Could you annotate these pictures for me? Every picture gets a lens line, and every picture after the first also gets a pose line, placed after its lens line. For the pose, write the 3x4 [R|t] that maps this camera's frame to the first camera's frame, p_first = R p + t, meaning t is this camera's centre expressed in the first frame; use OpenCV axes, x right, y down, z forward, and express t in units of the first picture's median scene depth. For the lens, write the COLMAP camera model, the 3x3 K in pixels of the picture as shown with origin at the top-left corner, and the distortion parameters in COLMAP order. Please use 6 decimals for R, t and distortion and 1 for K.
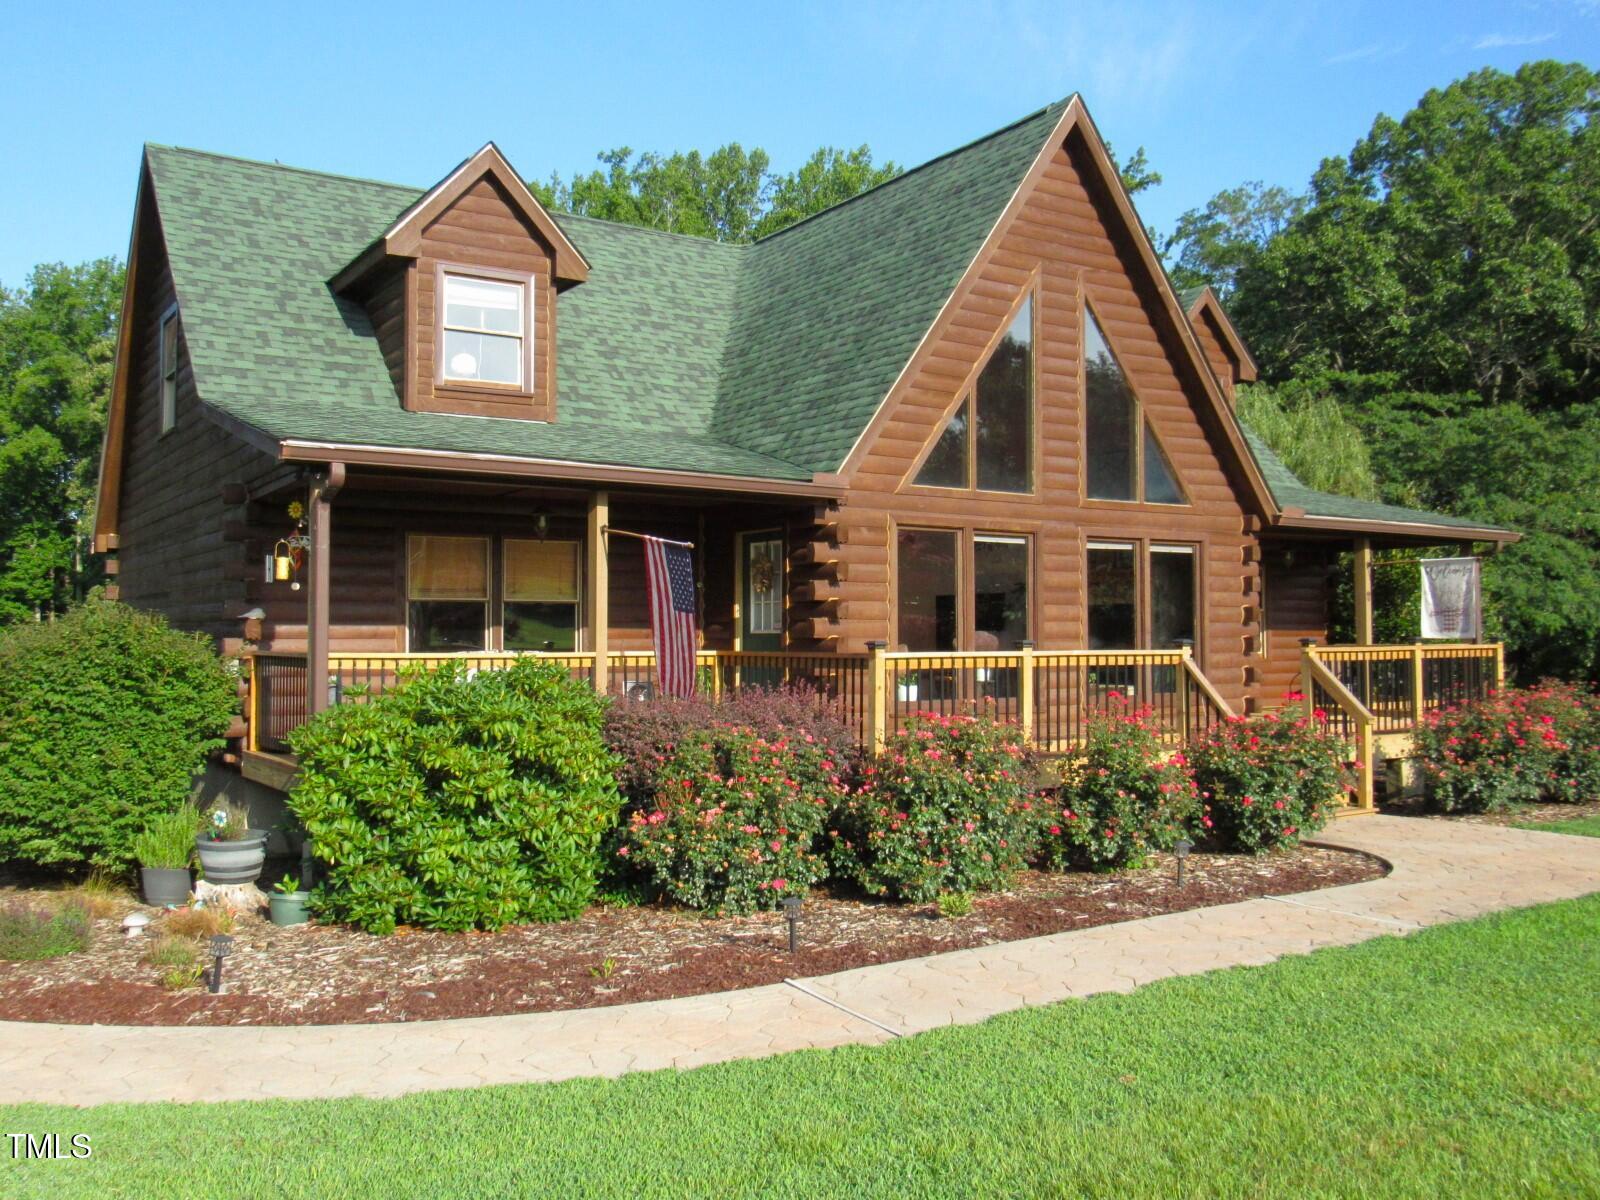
lens RADIAL K [[1436.3, 0, 800.0], [0, 1436.3, 600.0], [0, 0, 1]] dist [-0.030906, 0.004304]
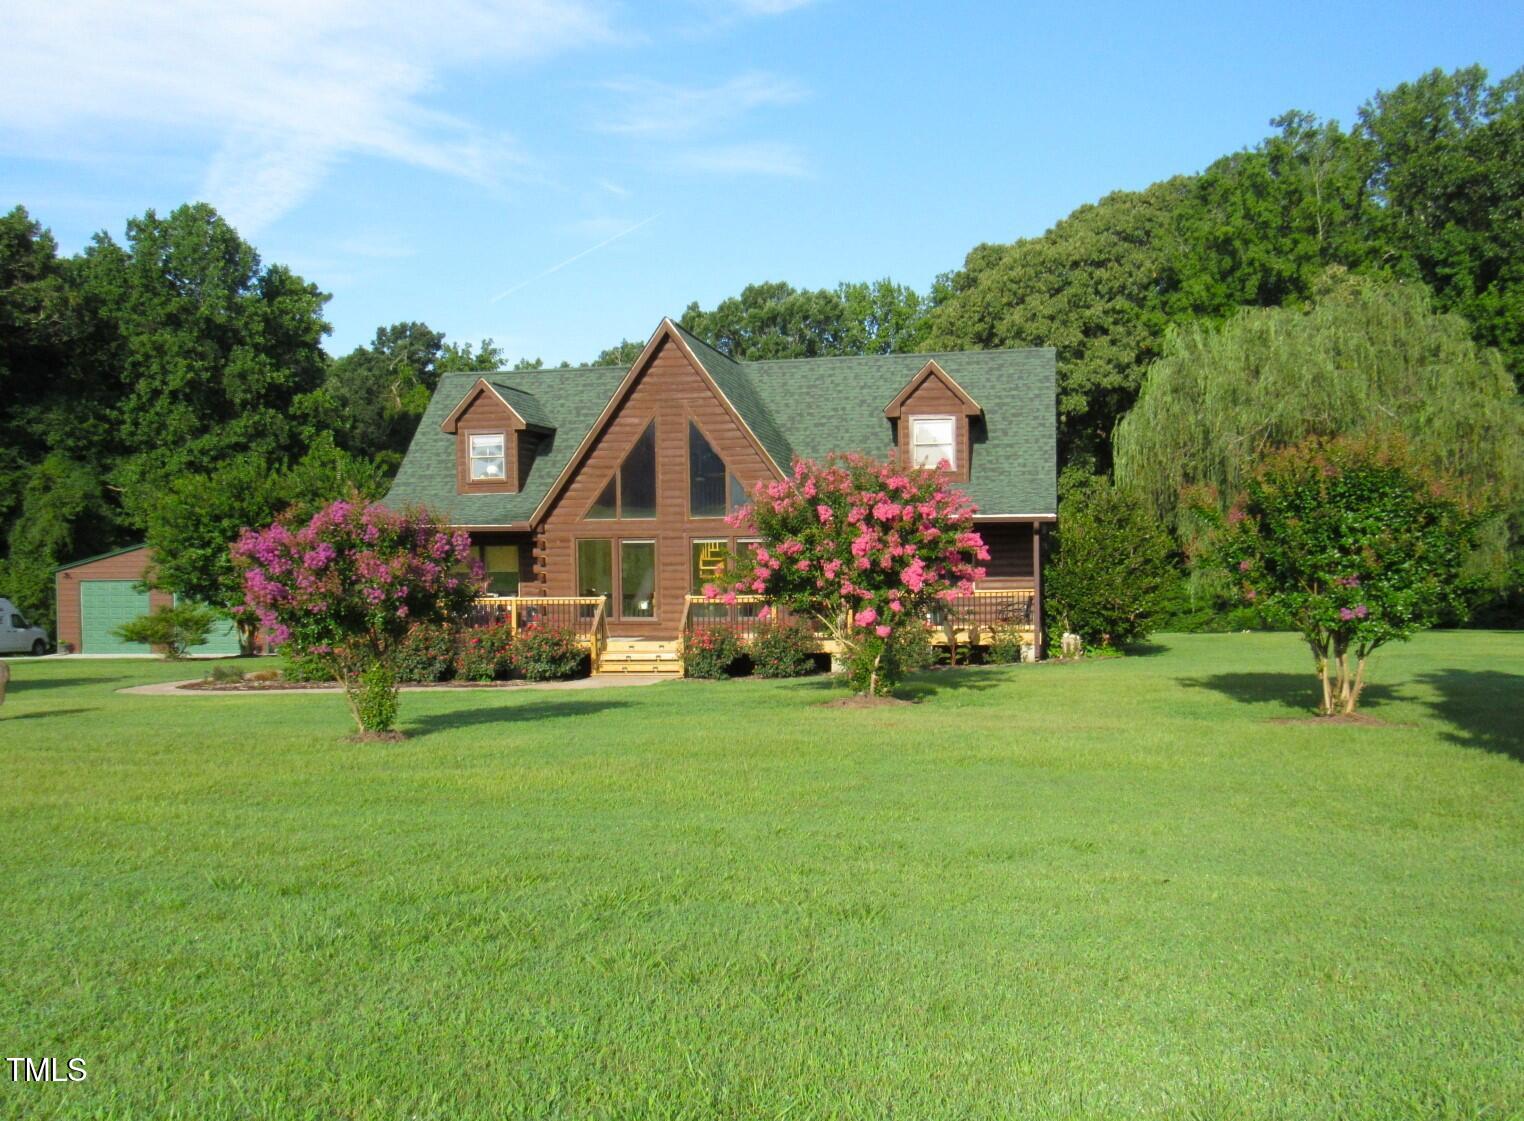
lens RADIAL K [[1494.9, 0, 753.4], [0, 1494.9, 589.0], [0, 0, 1]] dist [-0.060417, 0.022941]
pose [[0.684091, 0.005093, -0.729379, 1.826270], [0.035134, 0.998585, 0.039925, -0.053218], [0.728550, -0.052938, 0.682944, -0.358660]]
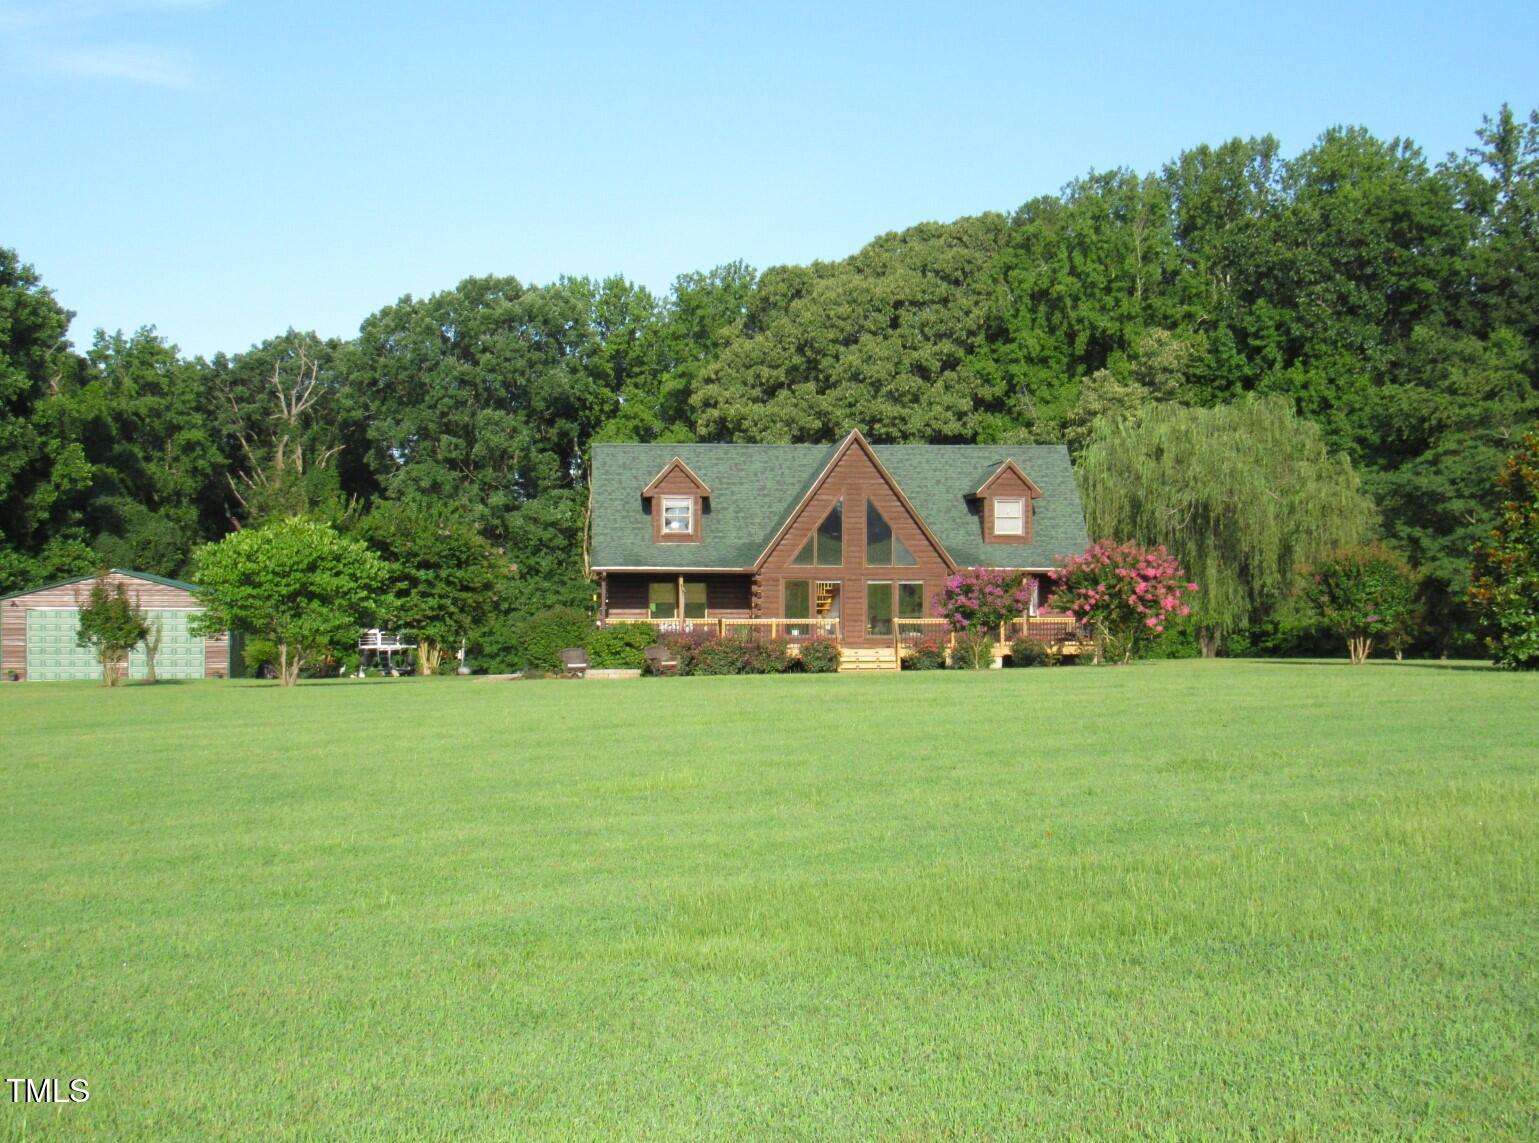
lens RADIAL K [[2402.6, 0, 769.5], [0, 2402.6, 571.5], [0, 0, 1]] dist [-0.104082, 0.025314]
pose [[0.871826, -0.005811, -0.489782, 2.455809], [0.013970, 0.999818, 0.013005, -0.128941], [0.489617, -0.018181, 0.871748, -3.378927]]
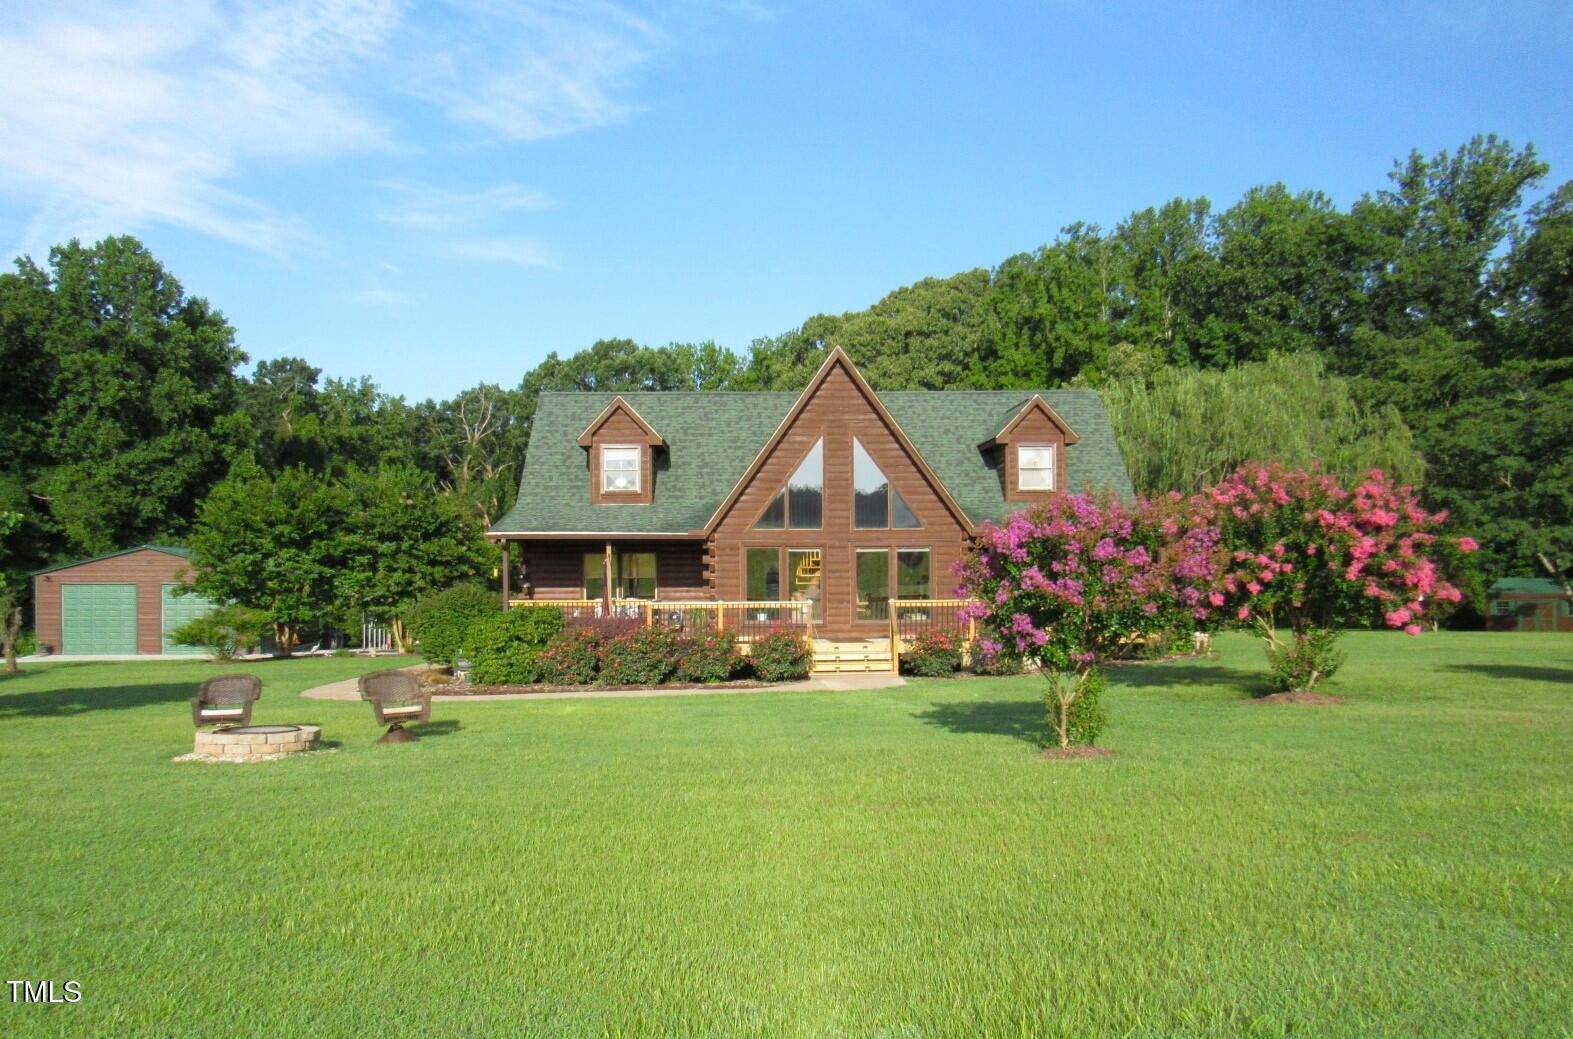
lens RADIAL K [[1201.2, 0, 786.5], [0, 1201.2, 519.5], [0, 0, 1]] dist [-0.059677, 0.005433]
pose [[0.843038, -0.029344, -0.537053, 1.118950], [0.023758, 0.999568, -0.017322, -0.056835], [0.537329, 0.001844, 0.843371, -0.596138]]
